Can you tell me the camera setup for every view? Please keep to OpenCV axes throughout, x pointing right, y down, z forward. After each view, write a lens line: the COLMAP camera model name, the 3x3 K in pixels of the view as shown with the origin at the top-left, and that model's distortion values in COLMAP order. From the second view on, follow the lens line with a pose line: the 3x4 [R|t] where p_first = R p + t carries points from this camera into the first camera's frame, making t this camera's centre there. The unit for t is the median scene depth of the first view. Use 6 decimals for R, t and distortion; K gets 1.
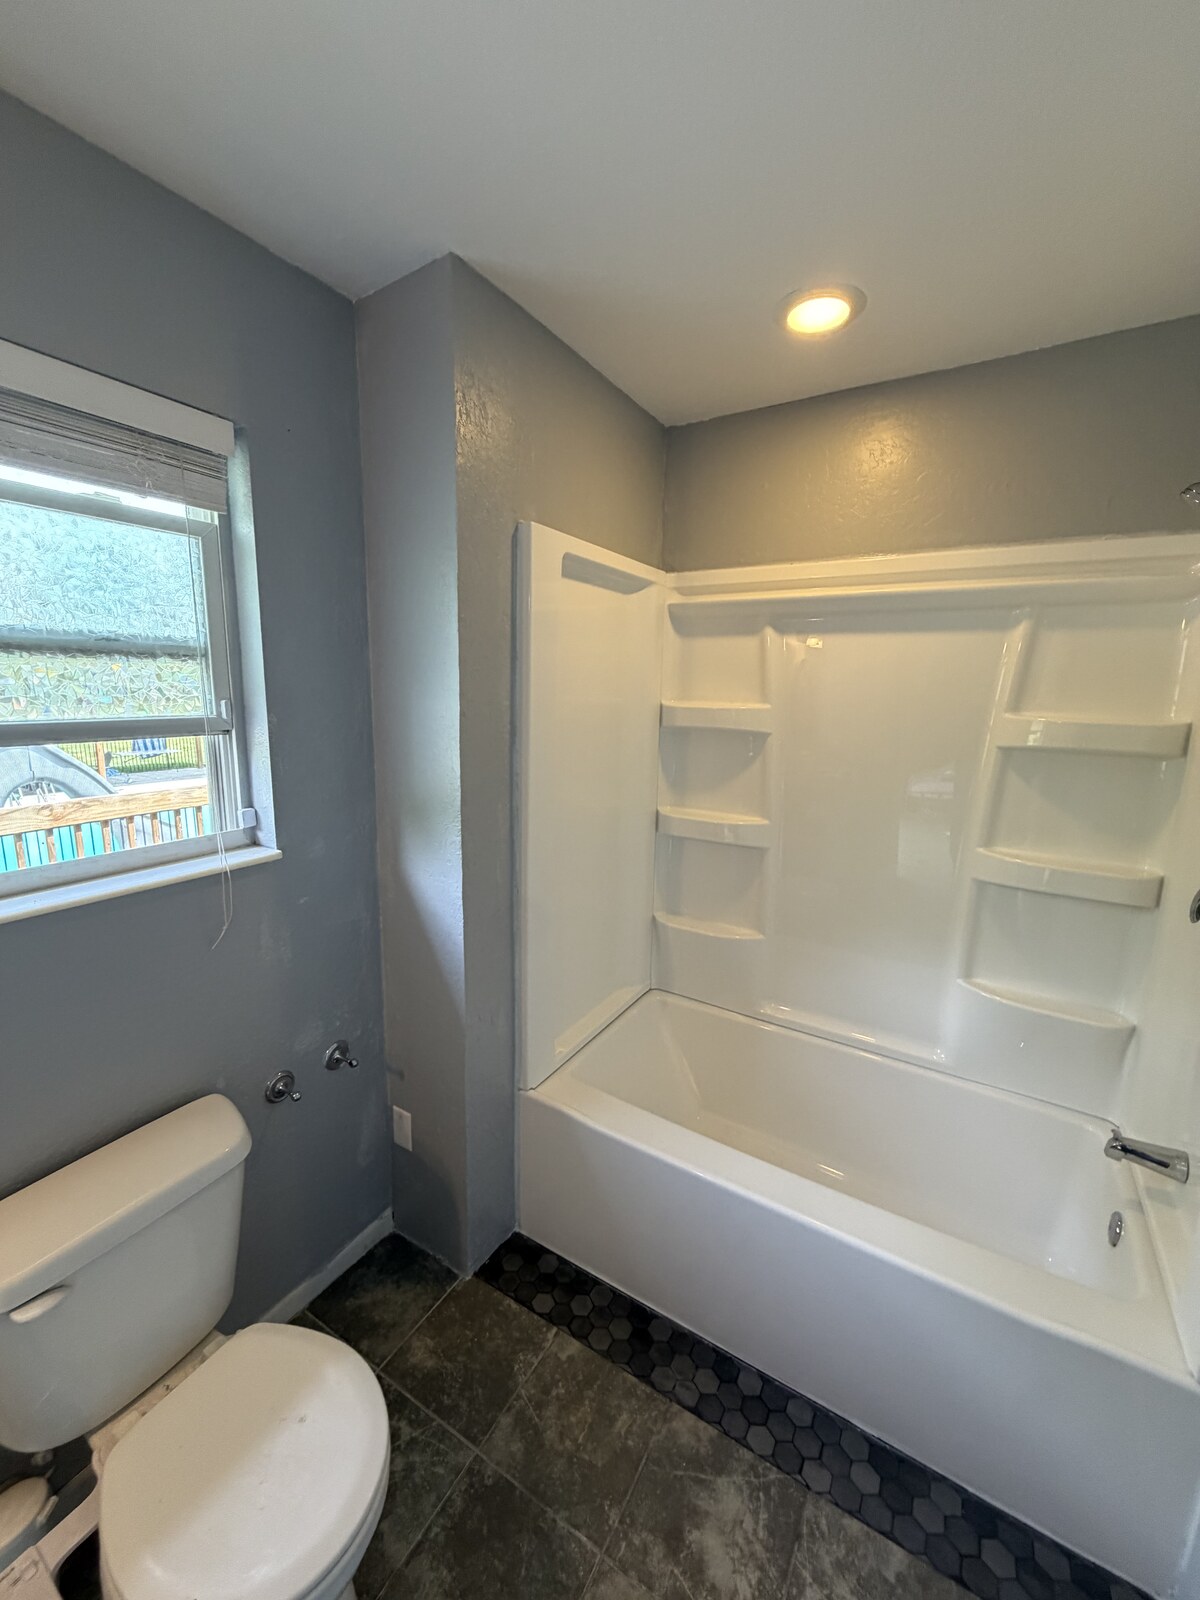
lens RADIAL K [[638.7, 0, 600.0], [0, 638.7, 800.0], [0, 0, 1]] dist [0.000308, 0.000584]
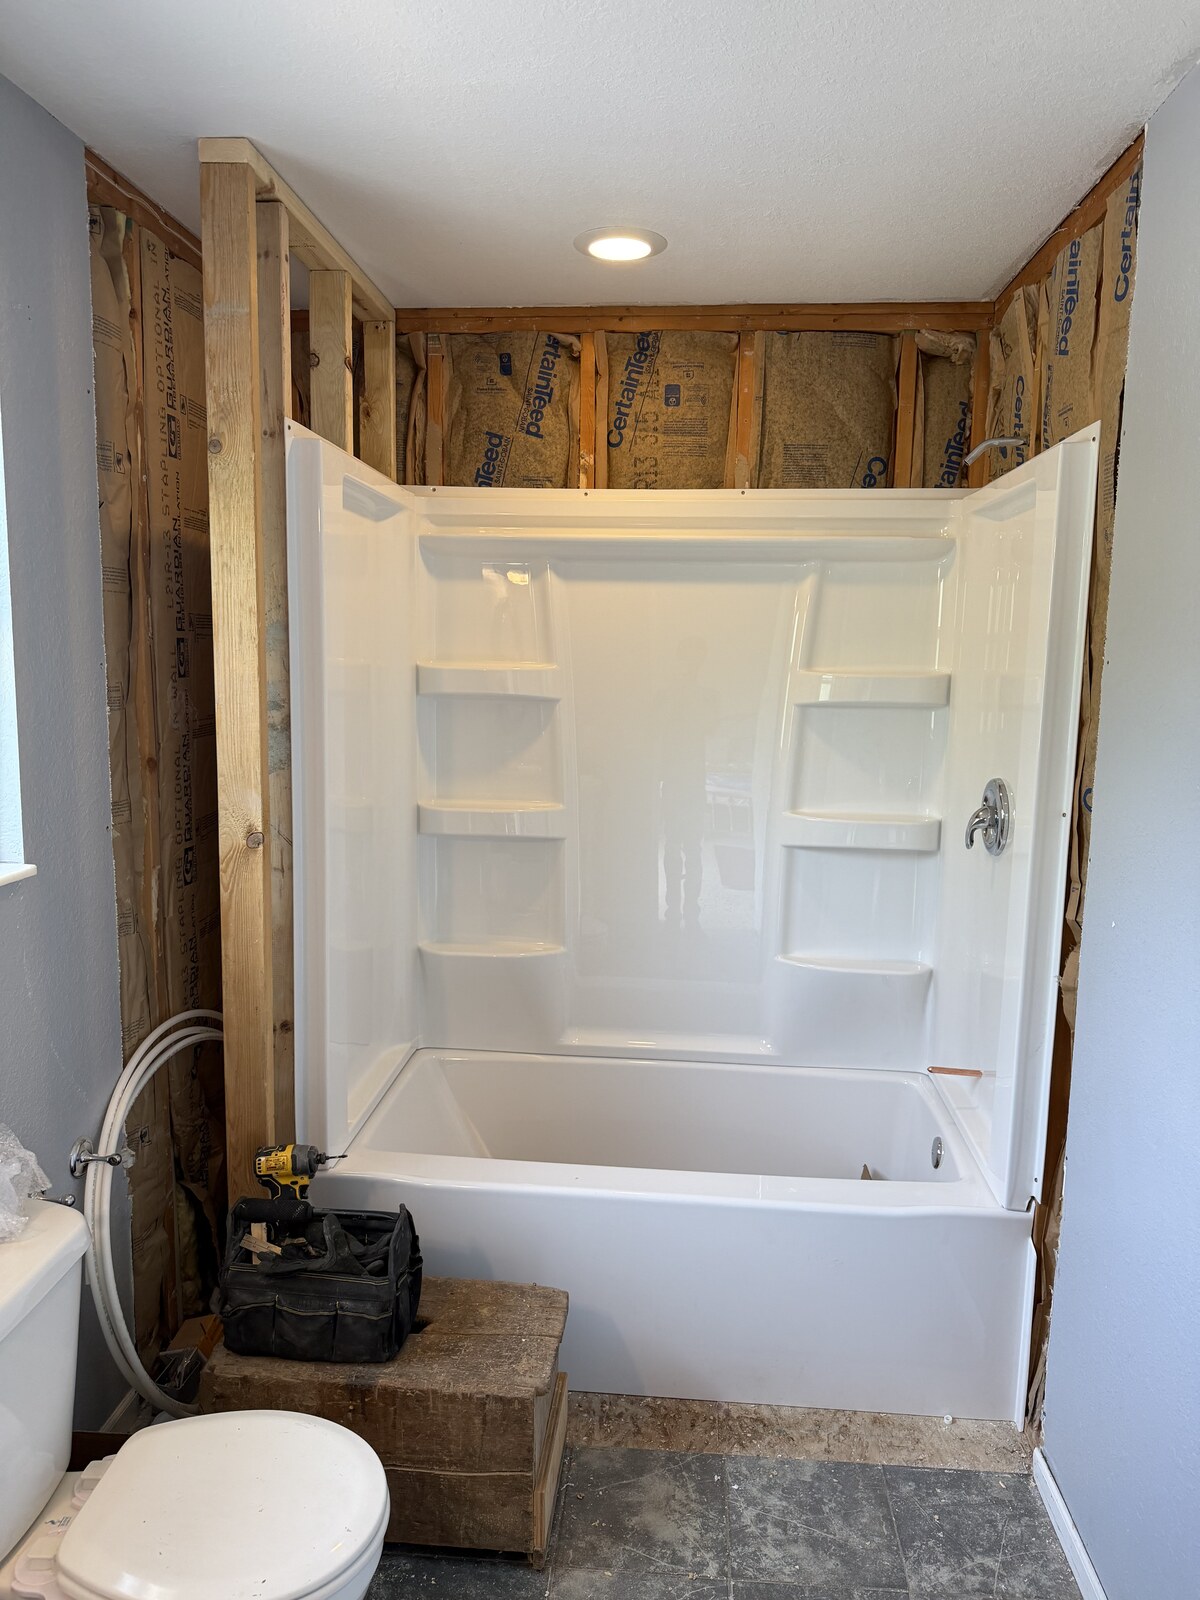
lens RADIAL K [[1179.2, 0, 572.9], [0, 1179.2, 823.2], [0, 0, 1]] dist [0.080525, -0.136278]
pose [[0.895639, -0.071887, 0.438934, -0.488294], [0.081087, 0.996705, -0.002220, 0.075170], [-0.437328, 0.037580, 0.898516, -0.461399]]
